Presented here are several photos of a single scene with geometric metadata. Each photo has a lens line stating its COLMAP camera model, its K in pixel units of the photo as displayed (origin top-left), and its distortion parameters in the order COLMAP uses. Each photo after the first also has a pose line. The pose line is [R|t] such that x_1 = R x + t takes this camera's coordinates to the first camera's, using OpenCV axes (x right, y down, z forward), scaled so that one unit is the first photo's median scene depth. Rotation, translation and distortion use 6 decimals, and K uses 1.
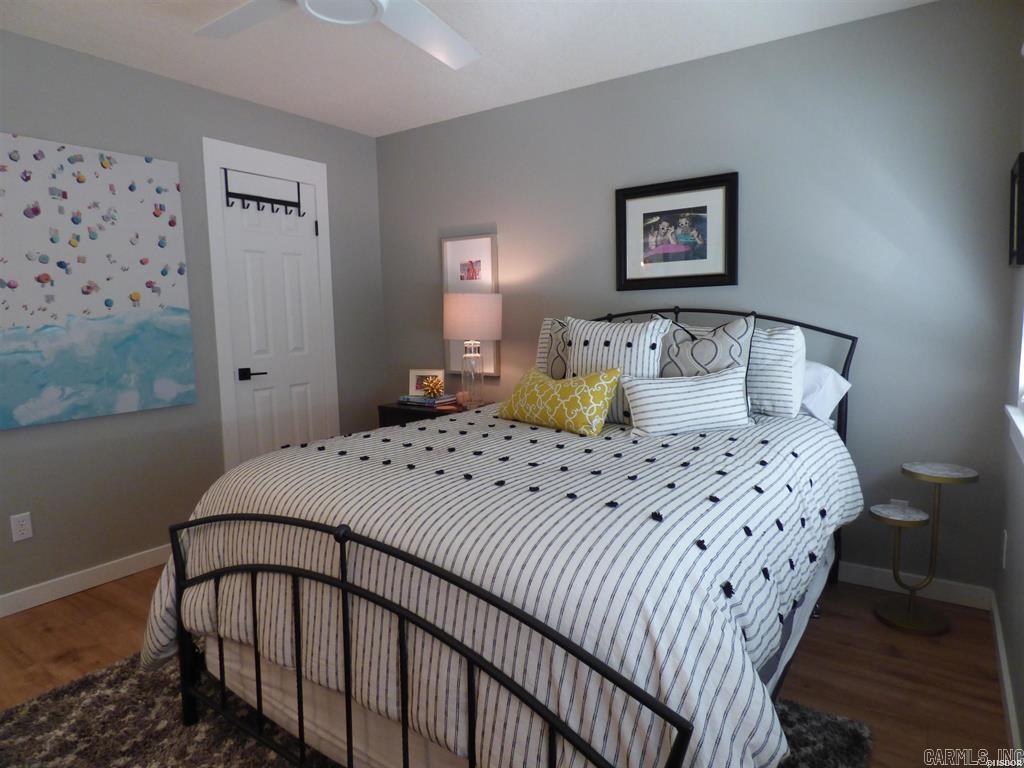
lens RADIAL K [[625.1, 0, 511.2], [0, 625.1, 384.7], [0, 0, 1]] dist [-0.013218, 0.002842]
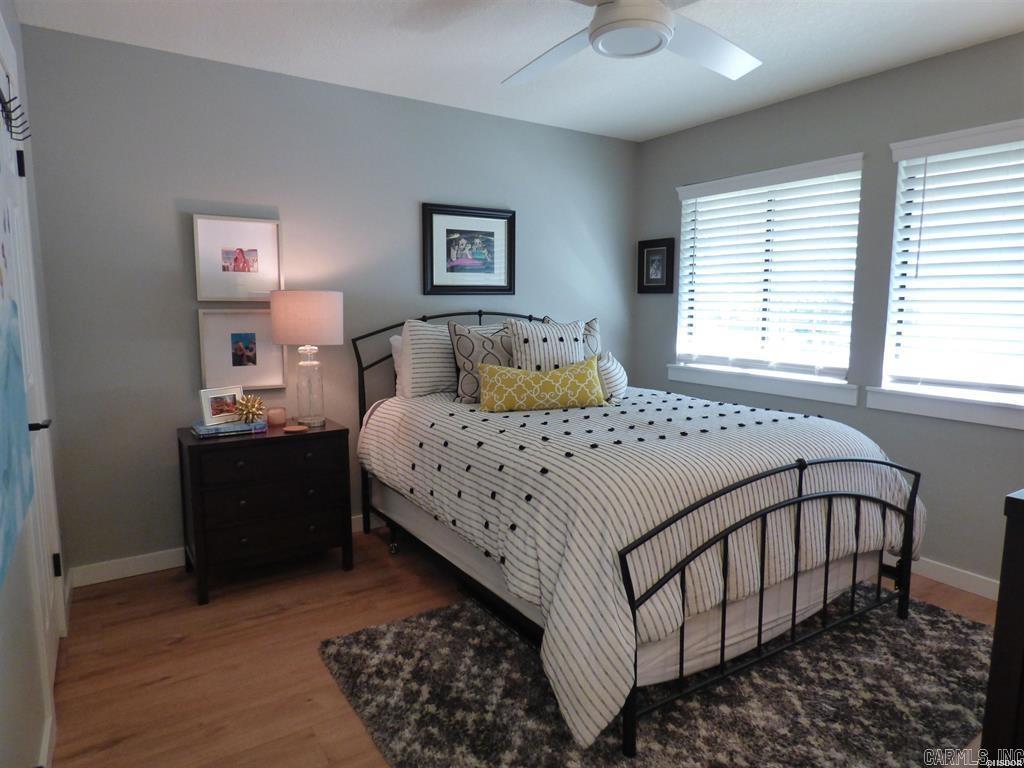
lens RADIAL K [[625.1, 0, 511.8], [0, 625.1, 385.1], [0, 0, 1]] dist [-0.013218, 0.002842]
pose [[0.373073, -0.096666, 0.922752, -0.837894], [0.098444, 0.993068, 0.064231, -0.050237], [-0.922565, 0.066876, 0.380003, 0.471827]]
